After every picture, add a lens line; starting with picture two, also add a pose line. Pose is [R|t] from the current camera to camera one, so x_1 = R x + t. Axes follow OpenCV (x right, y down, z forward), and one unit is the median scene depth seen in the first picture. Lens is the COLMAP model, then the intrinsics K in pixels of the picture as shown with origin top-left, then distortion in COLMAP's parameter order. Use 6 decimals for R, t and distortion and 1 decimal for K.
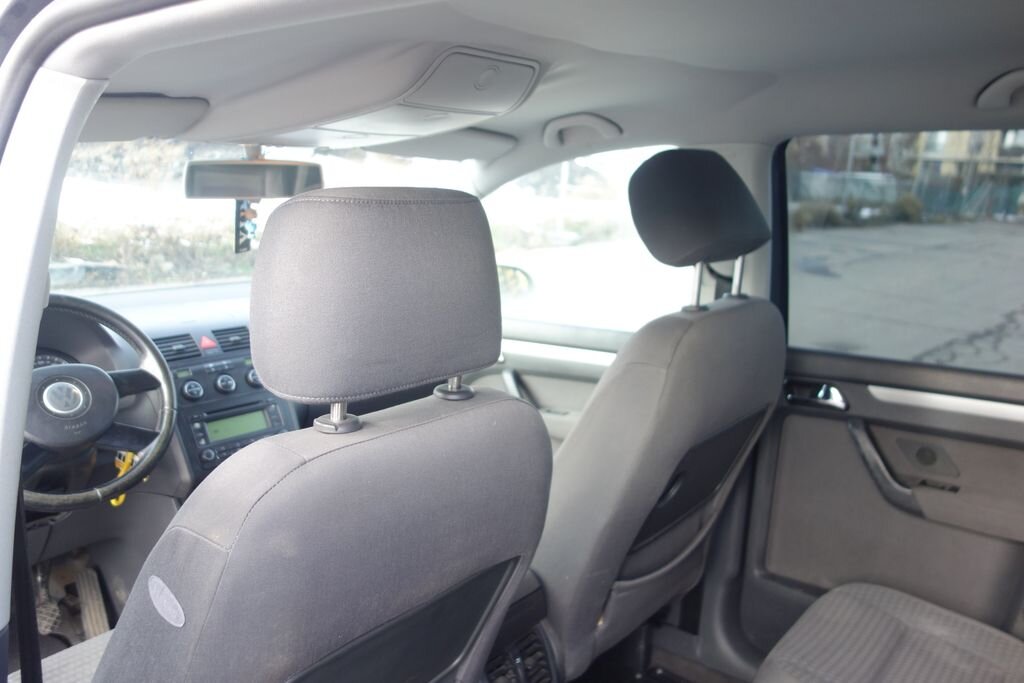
lens RADIAL K [[811.7, 0, 519.2], [0, 811.7, 338.2], [0, 0, 1]] dist [0.004310, -0.007212]
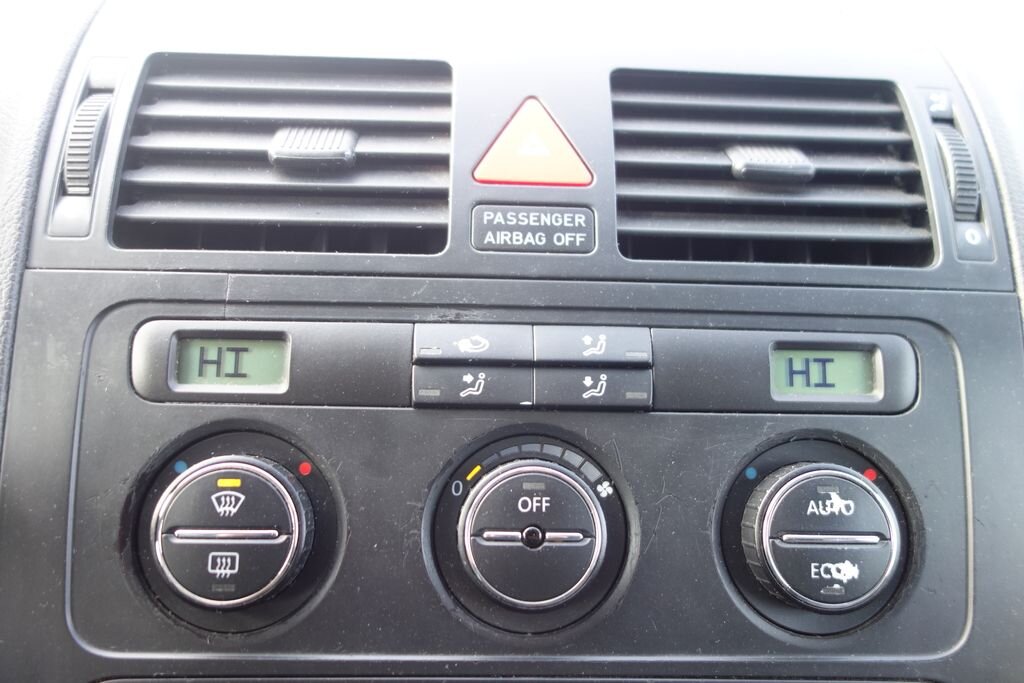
lens RADIAL K [[811.7, 0, 509.0], [0, 811.7, 339.5], [0, 0, 1]] dist [0.004310, -0.007212]
pose [[0.663130, 0.330491, -0.671590, -0.307630], [-0.173727, 0.940699, 0.291382, -0.003688], [0.728064, -0.076550, 0.681222, 0.962870]]
